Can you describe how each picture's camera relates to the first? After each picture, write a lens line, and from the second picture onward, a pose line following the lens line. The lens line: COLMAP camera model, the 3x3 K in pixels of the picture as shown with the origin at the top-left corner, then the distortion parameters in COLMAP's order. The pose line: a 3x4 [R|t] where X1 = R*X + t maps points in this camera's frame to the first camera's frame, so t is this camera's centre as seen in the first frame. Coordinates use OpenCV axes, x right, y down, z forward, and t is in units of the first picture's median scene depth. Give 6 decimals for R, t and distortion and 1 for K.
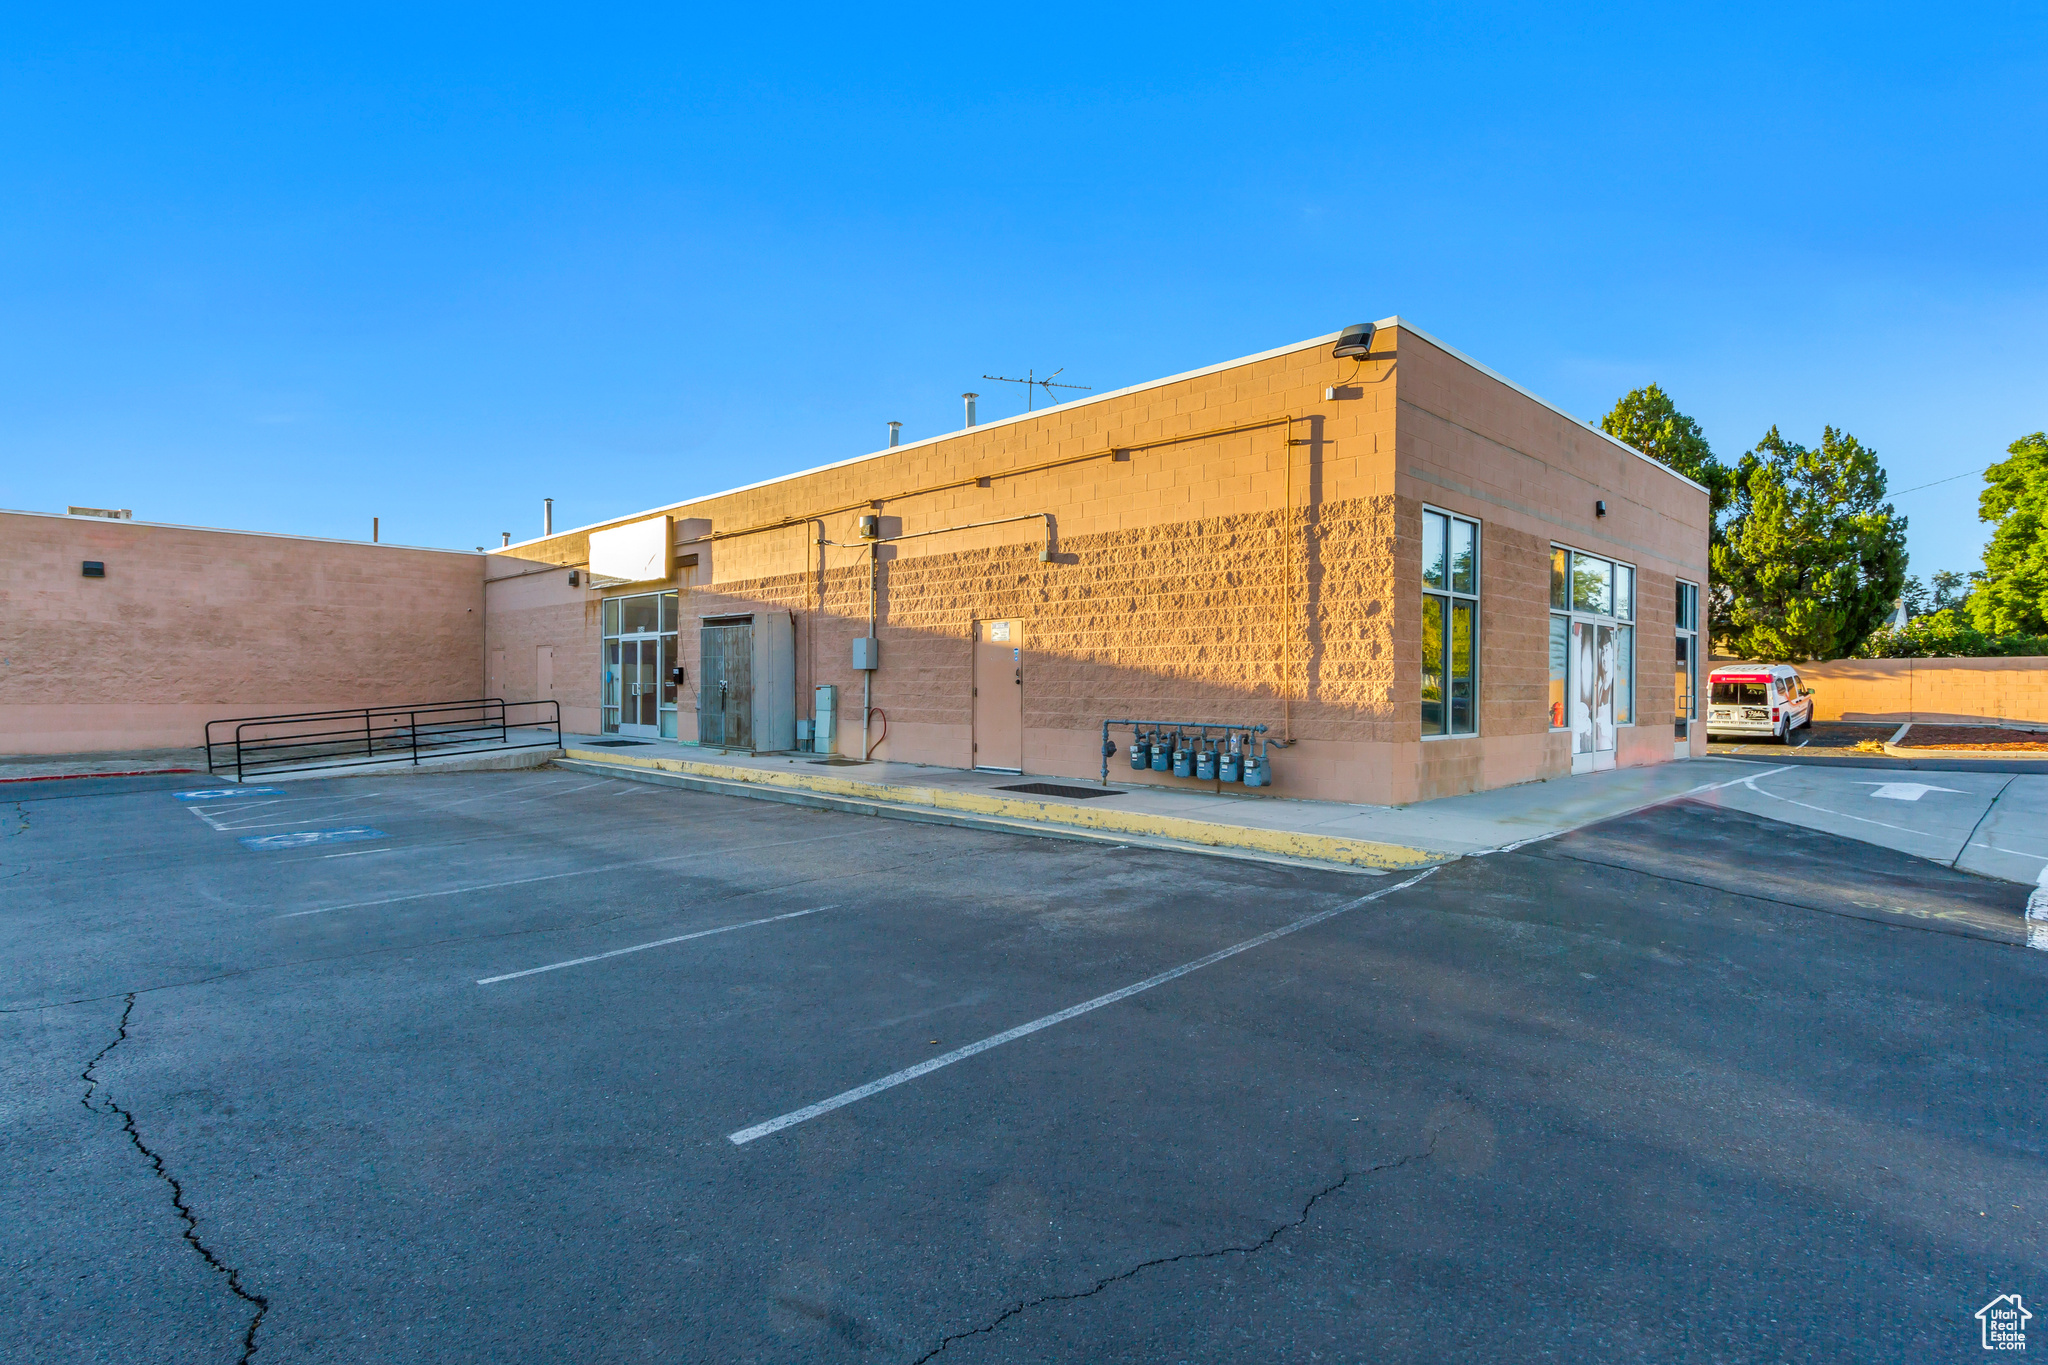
lens RADIAL K [[1074.3, 0, 1031.1], [0, 1074.3, 685.0], [0, 0, 1]] dist [0.004918, 0.001037]
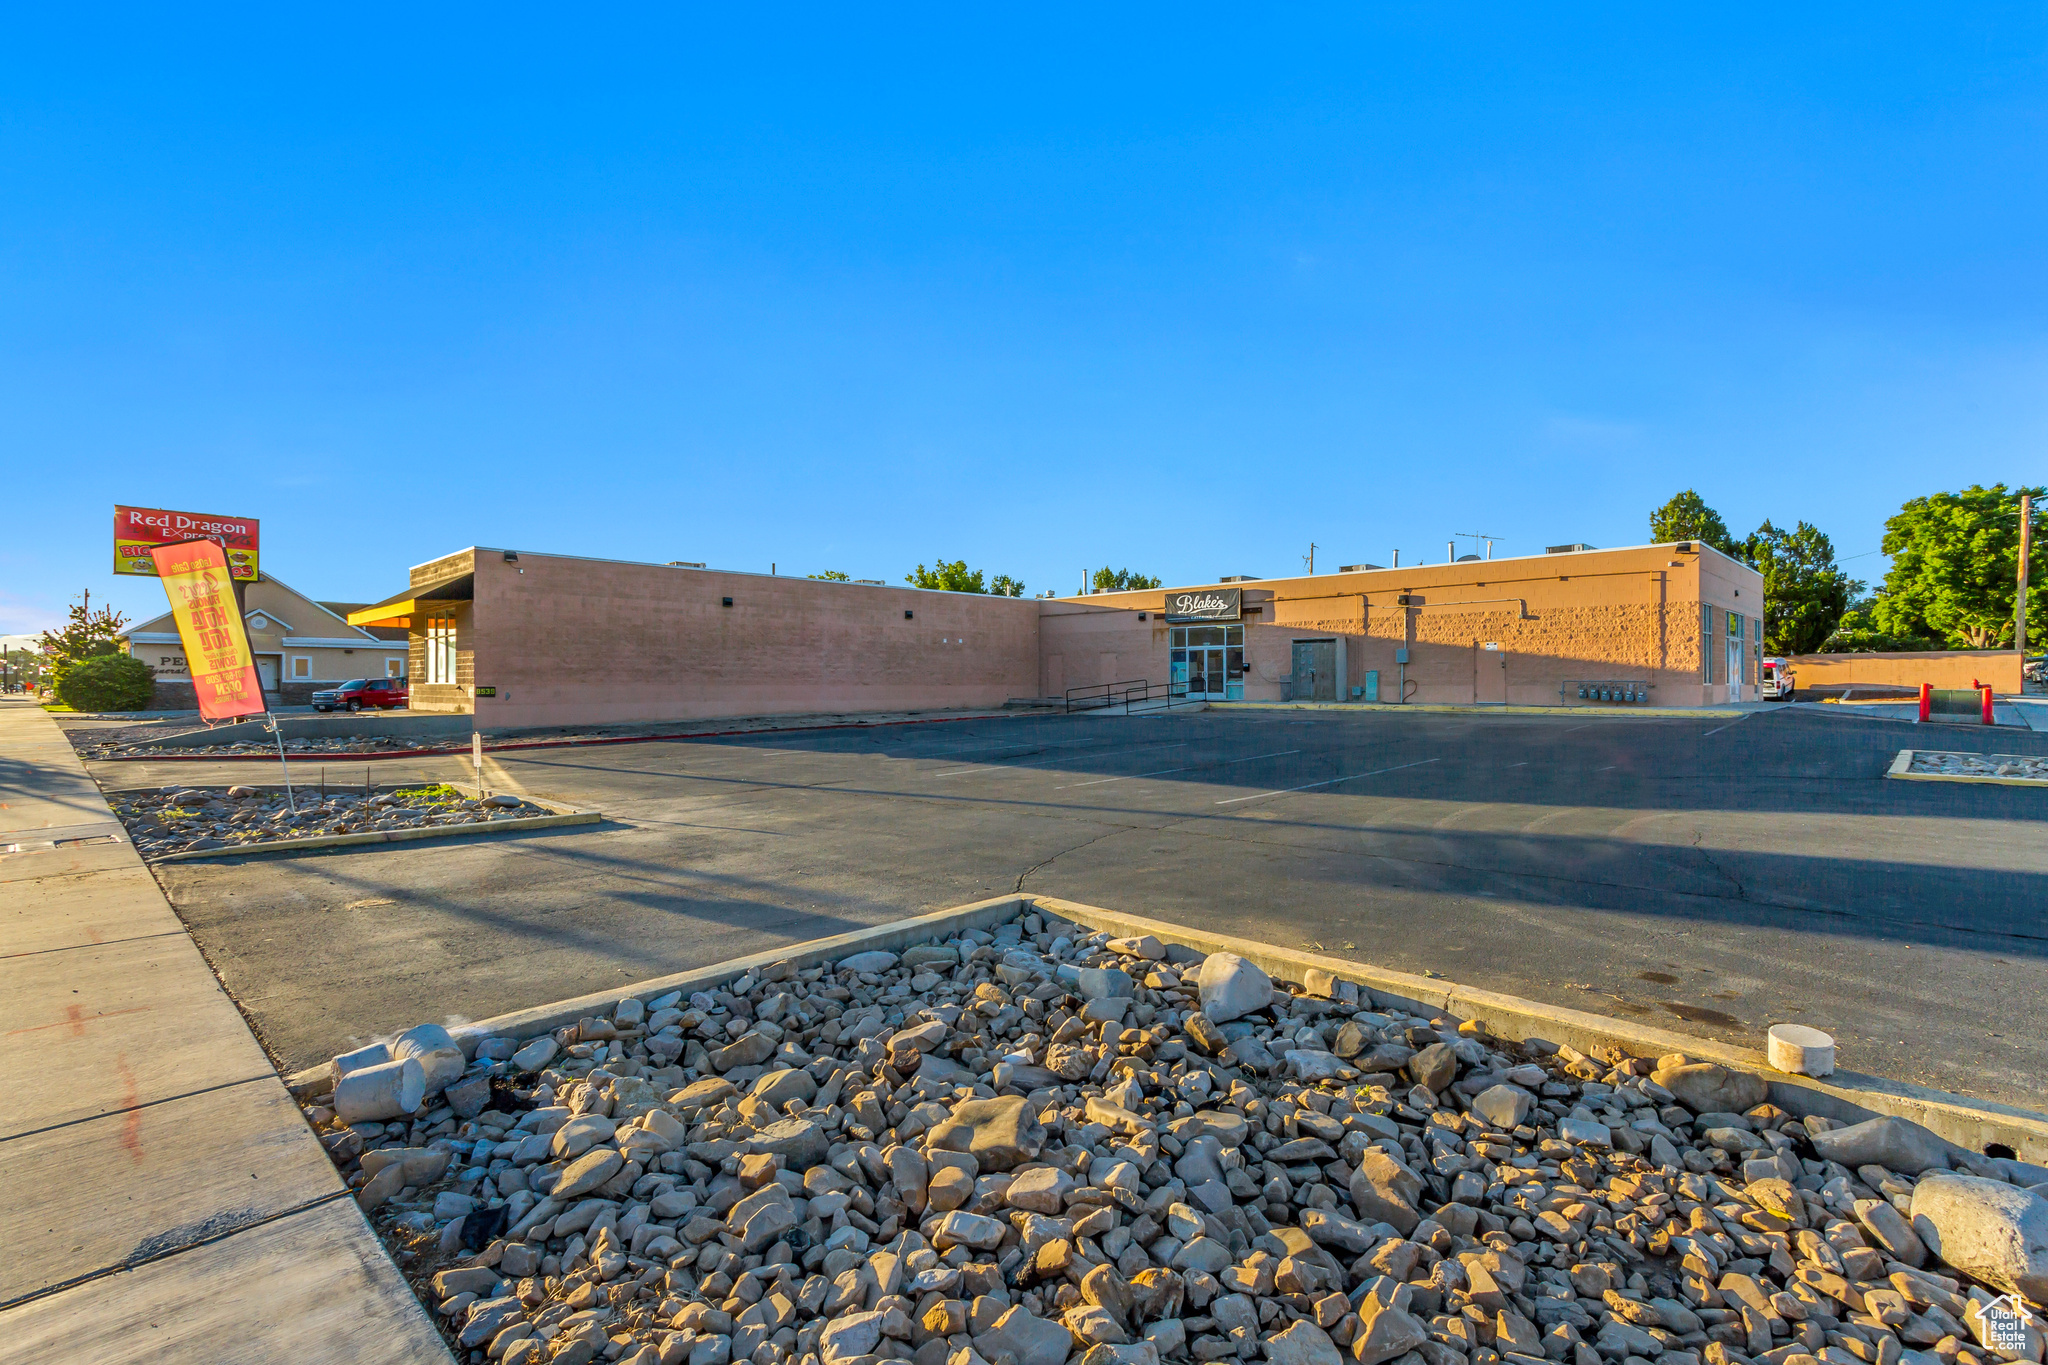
lens RADIAL K [[961.7, 0, 1015.8], [0, 961.7, 679.8], [0, 0, 1]] dist [-0.003402, -0.000220]
pose [[0.999916, -0.007611, -0.010449, -0.641681], [0.007598, 0.999970, -0.001261, 0.012597], [0.010458, 0.001181, 0.999945, -0.703610]]
